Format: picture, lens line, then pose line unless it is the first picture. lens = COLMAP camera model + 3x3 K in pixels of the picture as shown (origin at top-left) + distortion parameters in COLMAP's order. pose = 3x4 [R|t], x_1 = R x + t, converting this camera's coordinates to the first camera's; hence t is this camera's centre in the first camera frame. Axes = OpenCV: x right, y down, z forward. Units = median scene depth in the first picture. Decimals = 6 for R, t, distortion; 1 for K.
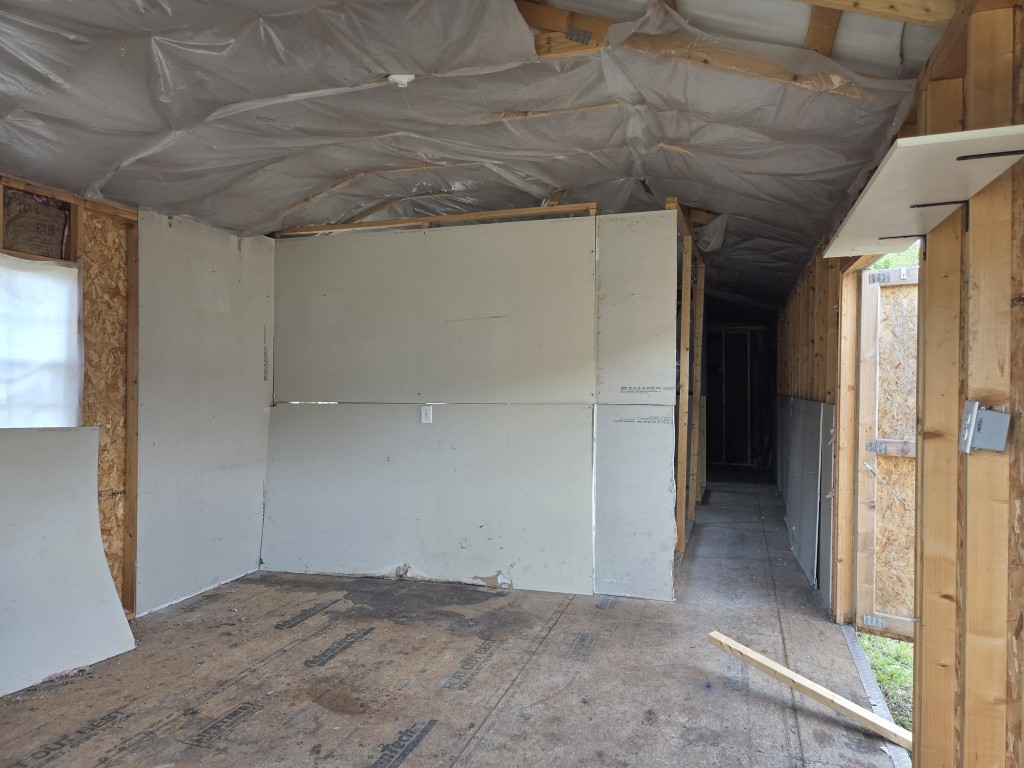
lens RADIAL K [[686.6, 0, 512.0], [0, 686.6, 384.0], [0, 0, 1]] dist [0.073242, -0.068633]
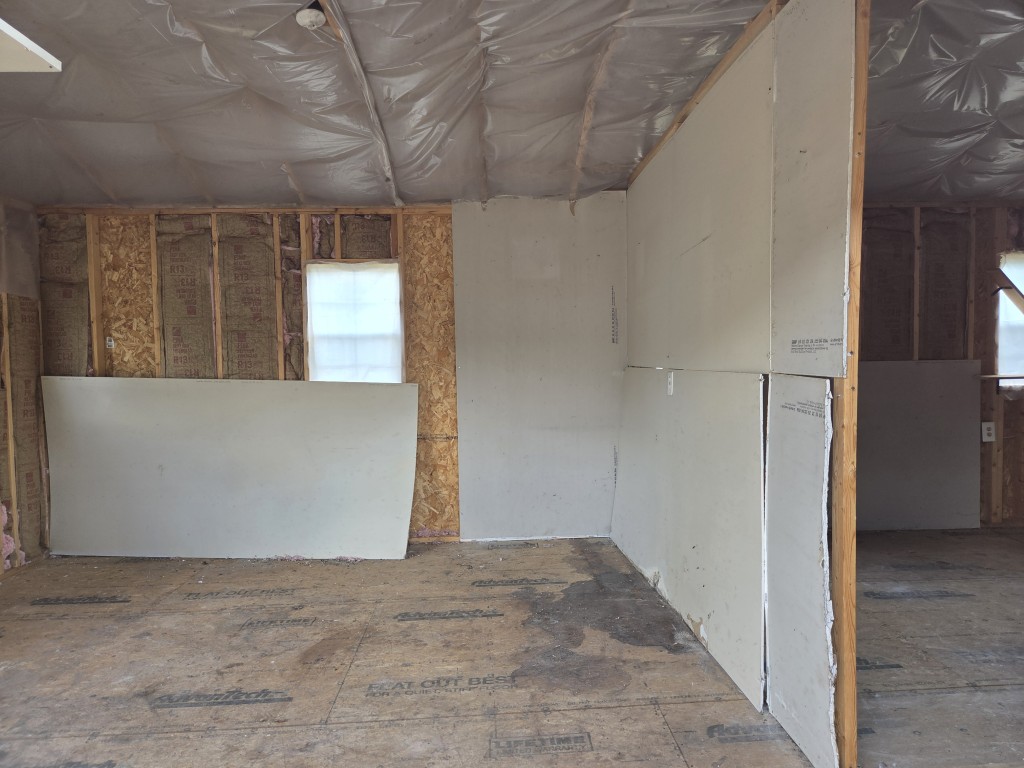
lens RADIAL K [[686.6, 0, 512.0], [0, 686.6, 384.0], [0, 0, 1]] dist [0.073242, -0.068633]
pose [[0.355165, 0.032175, -0.934250, 0.641106], [0.018749, 0.998961, 0.041531, 0.011798], [0.934616, -0.032267, 0.354193, 0.699672]]
